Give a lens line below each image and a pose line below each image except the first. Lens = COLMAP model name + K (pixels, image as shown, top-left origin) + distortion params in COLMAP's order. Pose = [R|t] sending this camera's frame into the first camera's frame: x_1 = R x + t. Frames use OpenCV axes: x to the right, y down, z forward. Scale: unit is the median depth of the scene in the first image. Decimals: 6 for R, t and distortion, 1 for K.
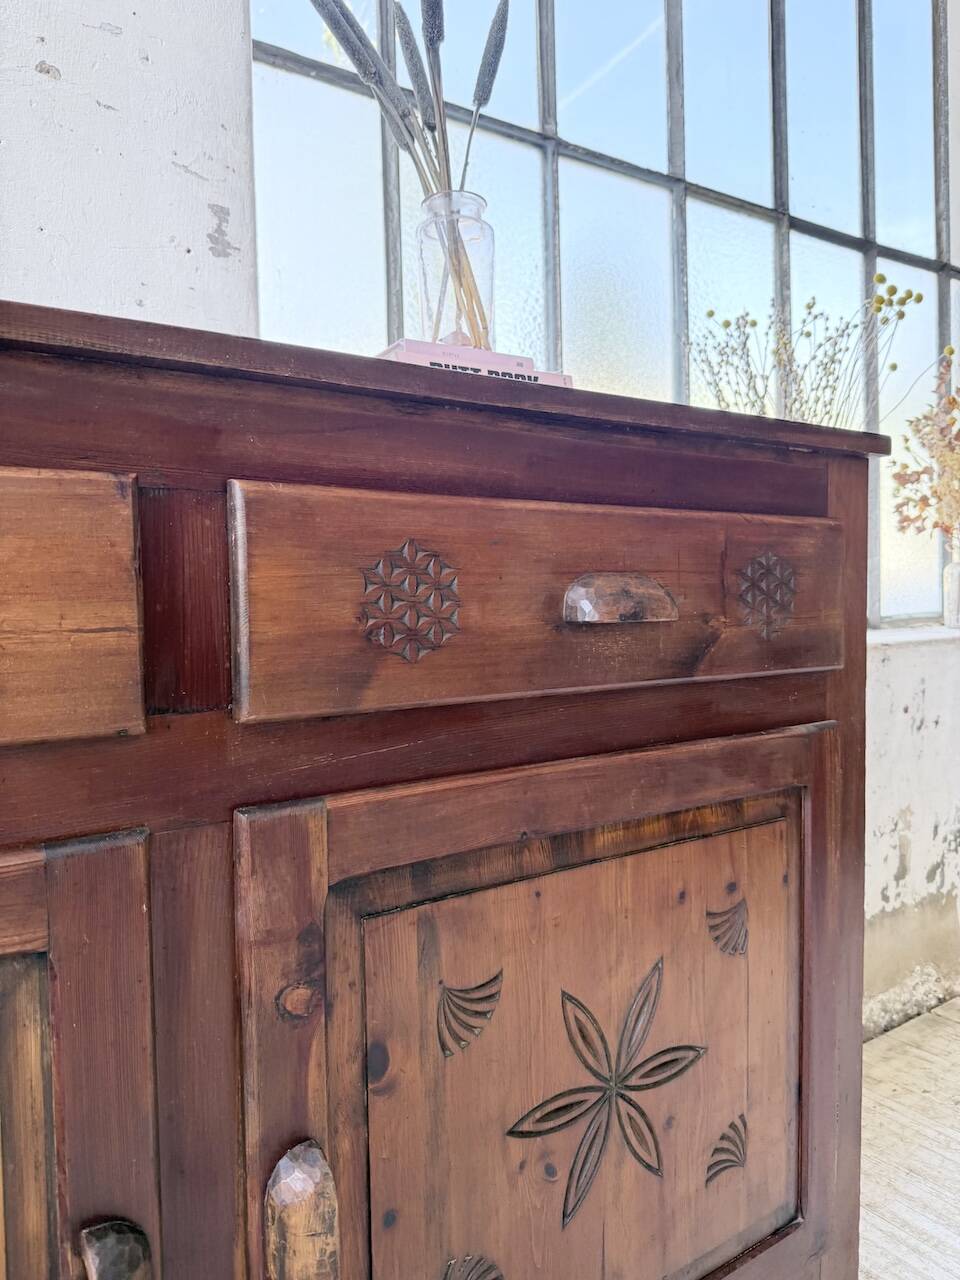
lens RADIAL K [[914.9, 0, 479.2], [0, 914.9, 642.3], [0, 0, 1]] dist [-0.007645, -0.000673]
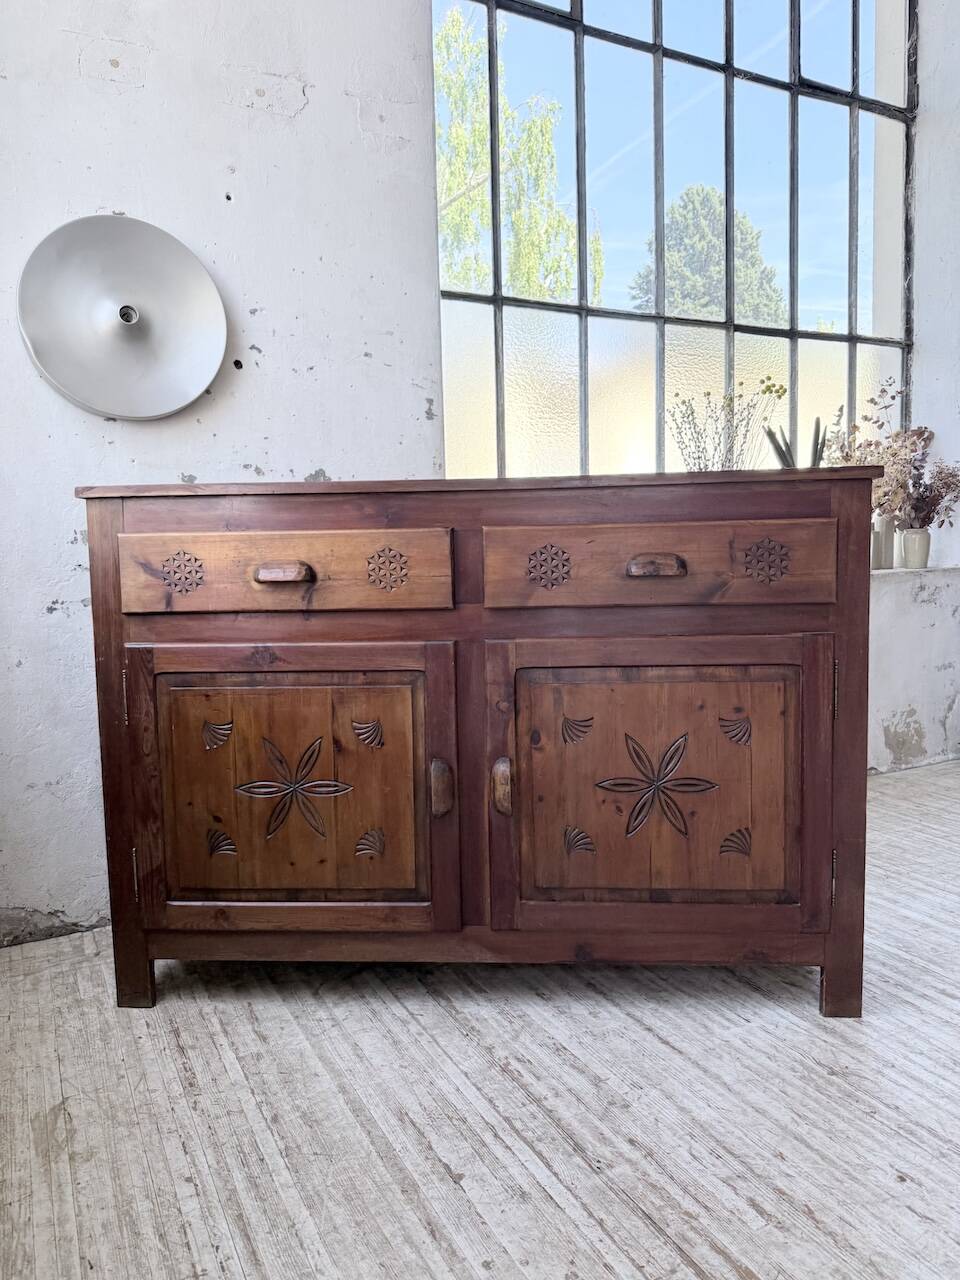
lens RADIAL K [[909.8, 0, 487.0], [0, 909.8, 634.2], [0, 0, 1]] dist [-0.003692, -0.003606]
pose [[0.994138, 0.008882, -0.107749, 0.196025], [-0.002984, 0.998495, 0.054769, 0.027432], [0.108074, -0.054126, 0.992668, -2.018802]]
